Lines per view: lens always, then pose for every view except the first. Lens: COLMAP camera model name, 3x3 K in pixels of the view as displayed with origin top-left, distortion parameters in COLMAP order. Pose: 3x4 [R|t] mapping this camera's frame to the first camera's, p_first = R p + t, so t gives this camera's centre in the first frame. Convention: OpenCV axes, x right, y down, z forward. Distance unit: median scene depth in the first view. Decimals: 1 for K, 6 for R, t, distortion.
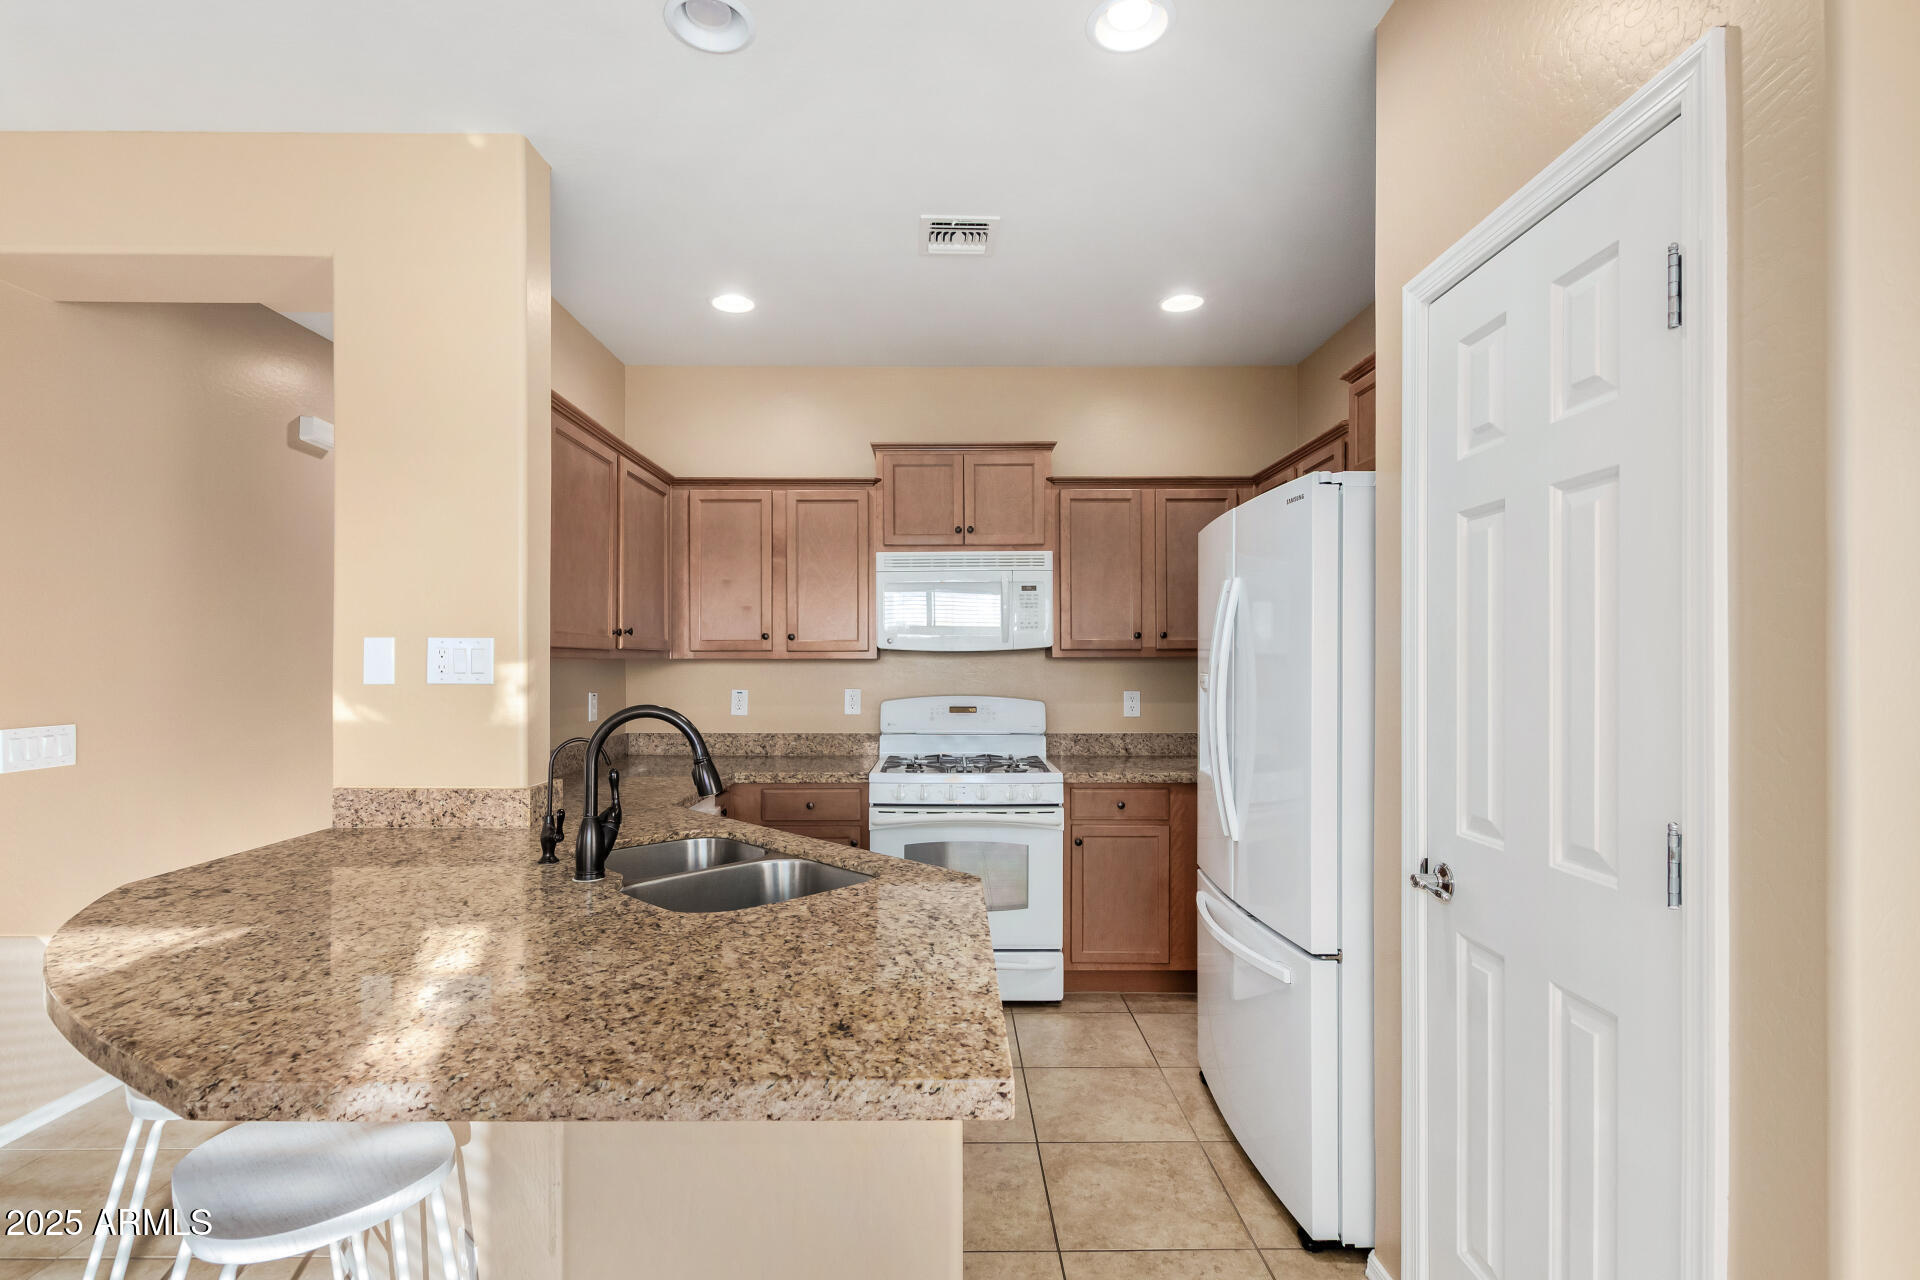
lens RADIAL K [[881.8, 0, 958.1], [0, 881.8, 663.2], [0, 0, 1]] dist [0.008811, -0.003372]
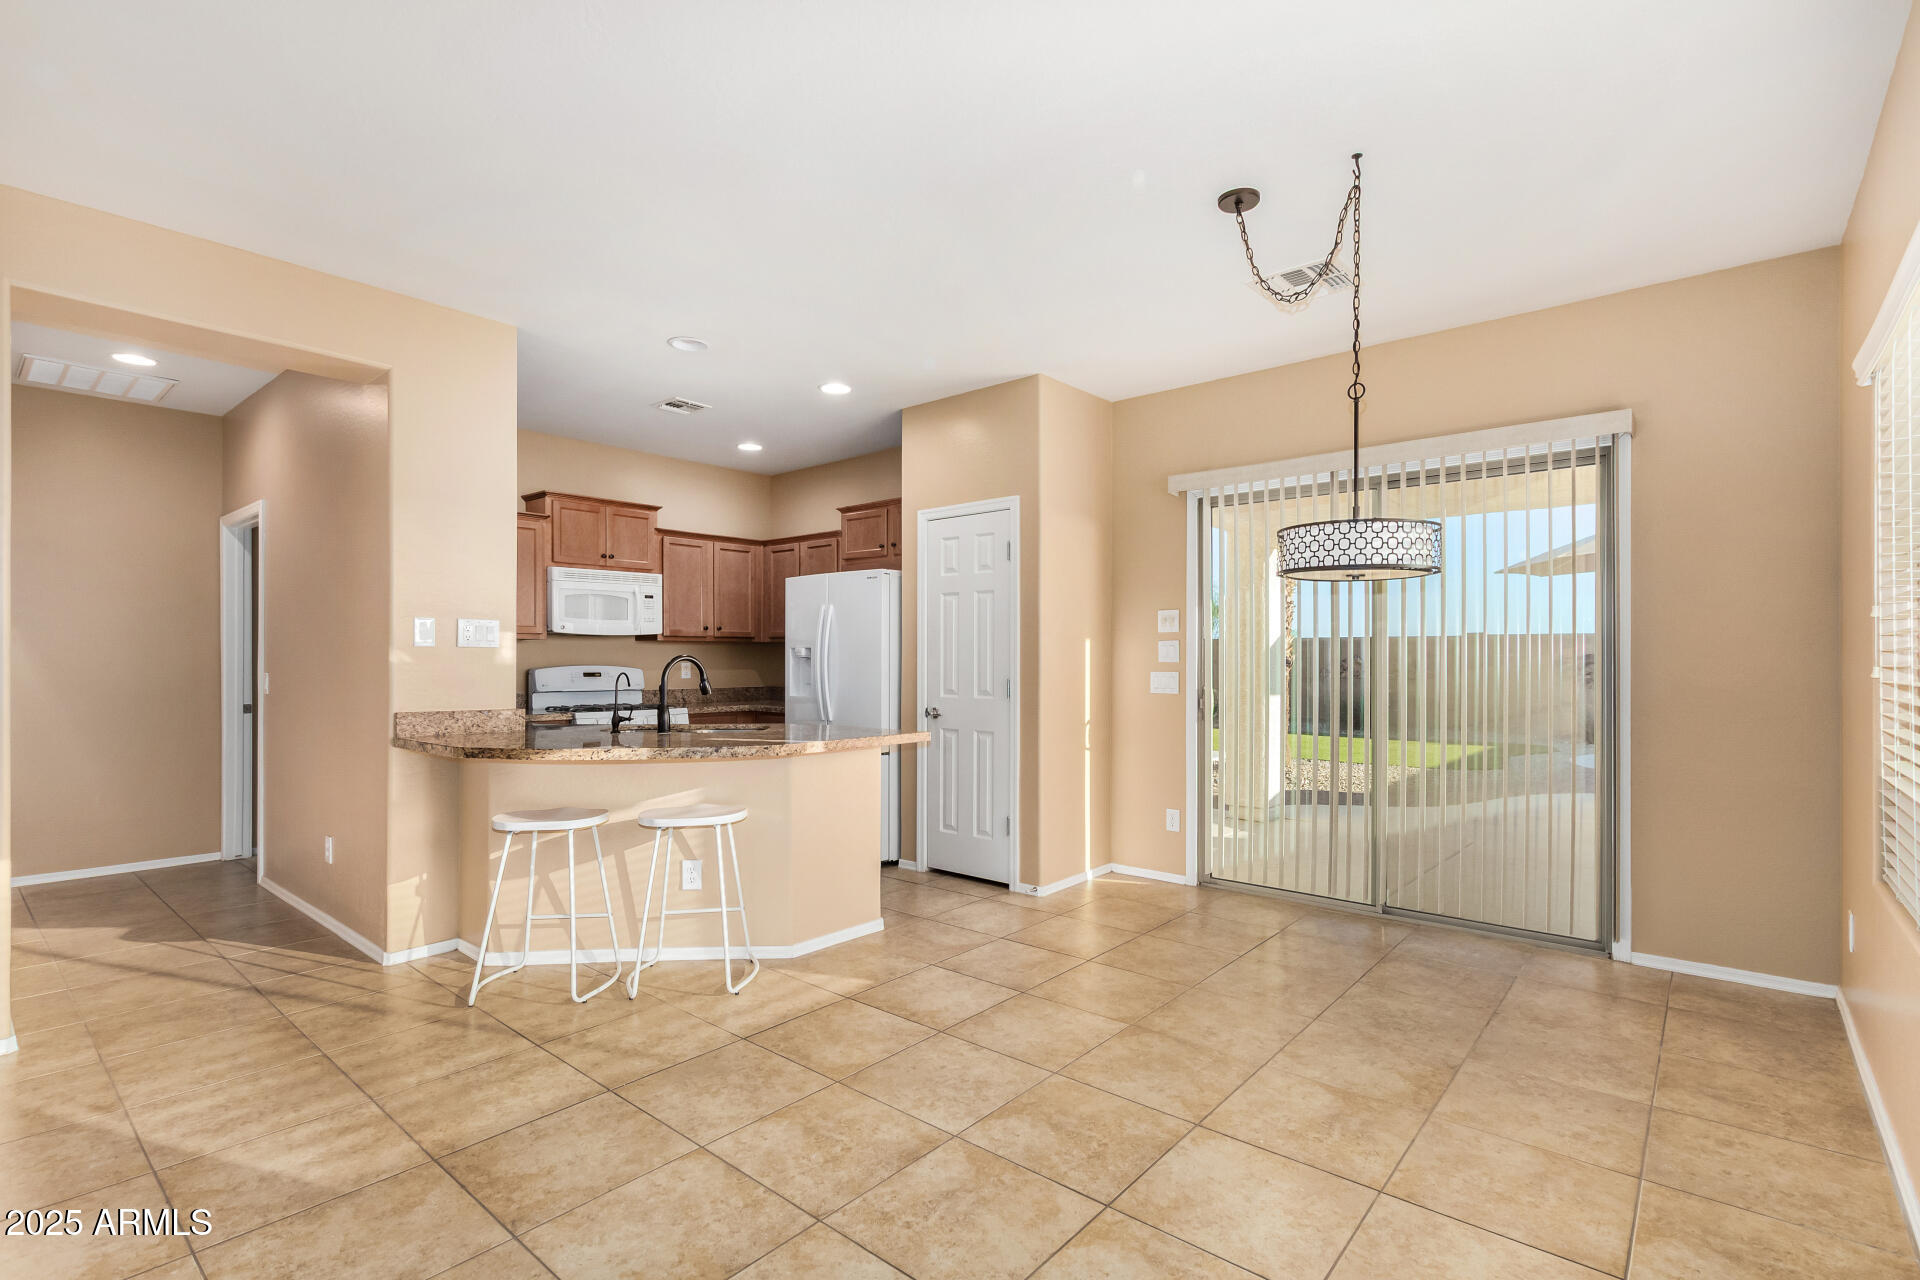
lens RADIAL K [[881.8, 0, 963.0], [0, 881.8, 654.8], [0, 0, 1]] dist [0.008811, -0.003372]
pose [[0.656945, 0.005381, 0.753919, -1.164344], [-0.001538, 0.999982, -0.005796, 0.043996], [-0.753937, 0.002648, 0.656942, -0.742030]]
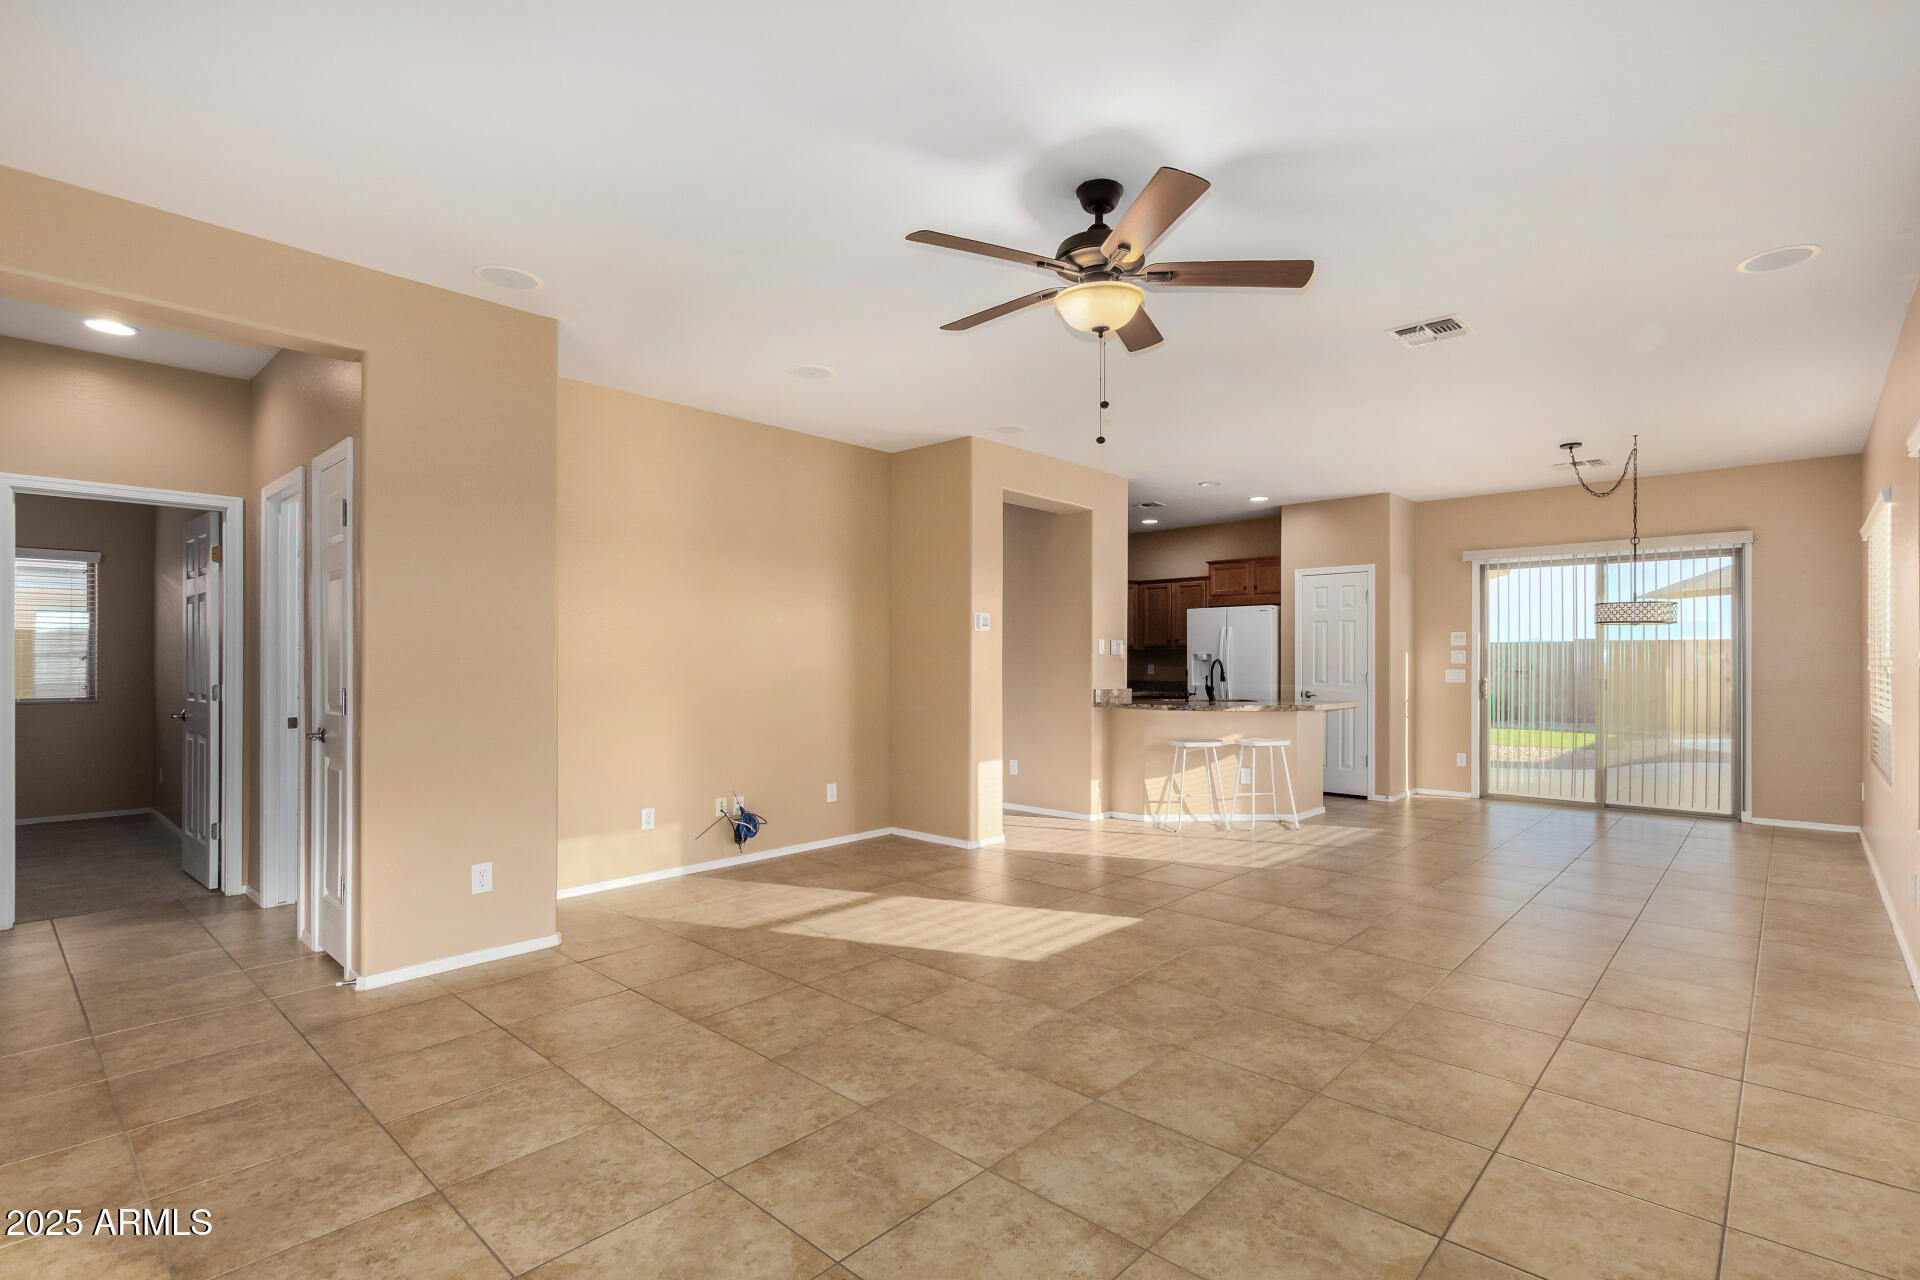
lens RADIAL K [[881.8, 0, 1012.7], [0, 881.8, 657.2], [0, 0, 1]] dist [0.008811, -0.003372]
pose [[0.668341, 0.006102, 0.743830, -2.940083], [-0.001983, 0.999977, -0.006421, 0.049981], [-0.743852, 0.002816, 0.668338, -0.743712]]
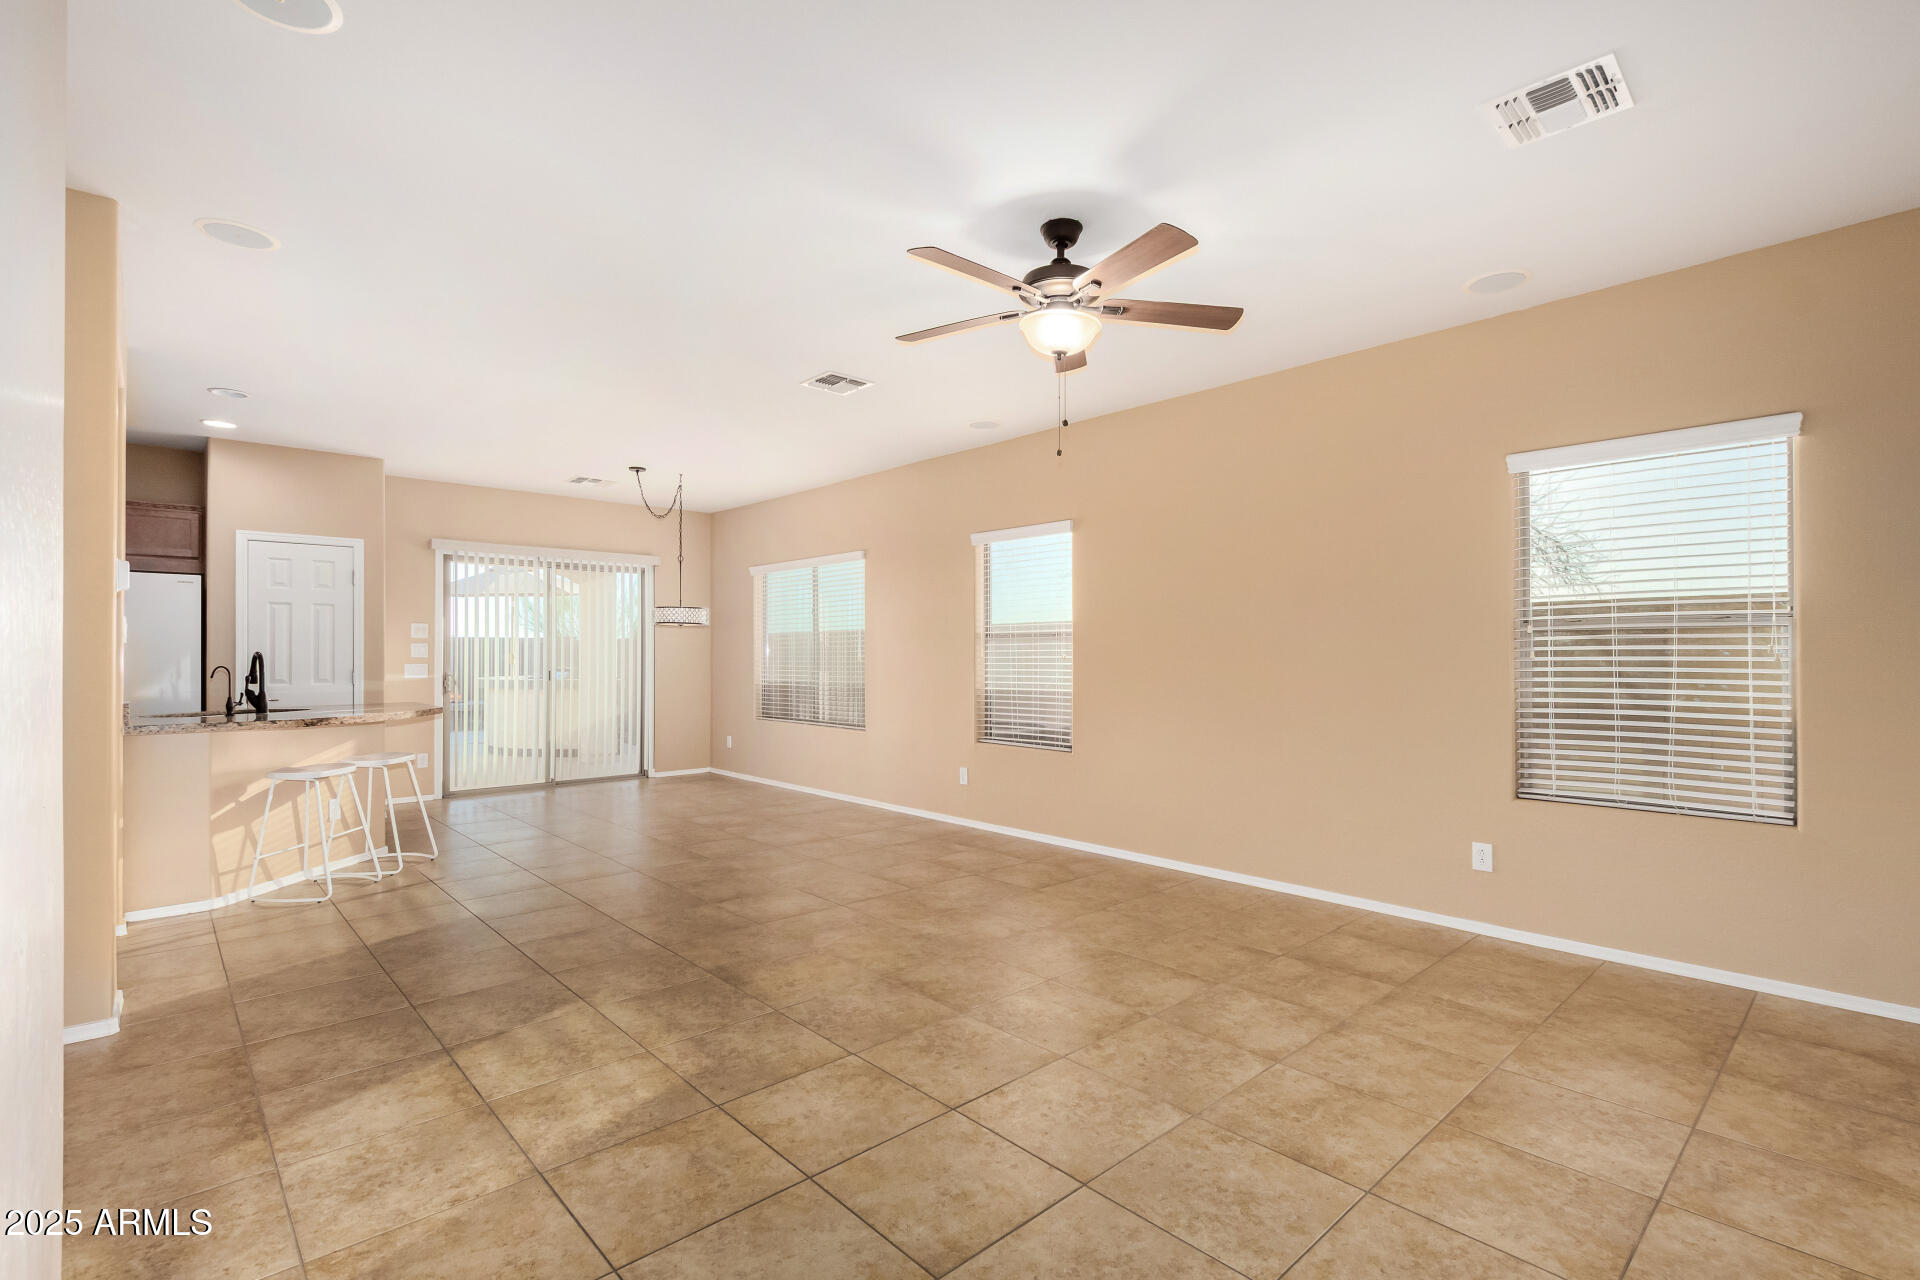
lens RADIAL K [[881.8, 0, 932.4], [0, 881.8, 645.2], [0, 0, 1]] dist [0.008811, -0.003372]
pose [[-0.648986, 0.012712, 0.760694, -2.857594], [0.003774, 0.999902, -0.013490, 0.054605], [-0.760791, -0.005884, -0.648970, 0.882959]]
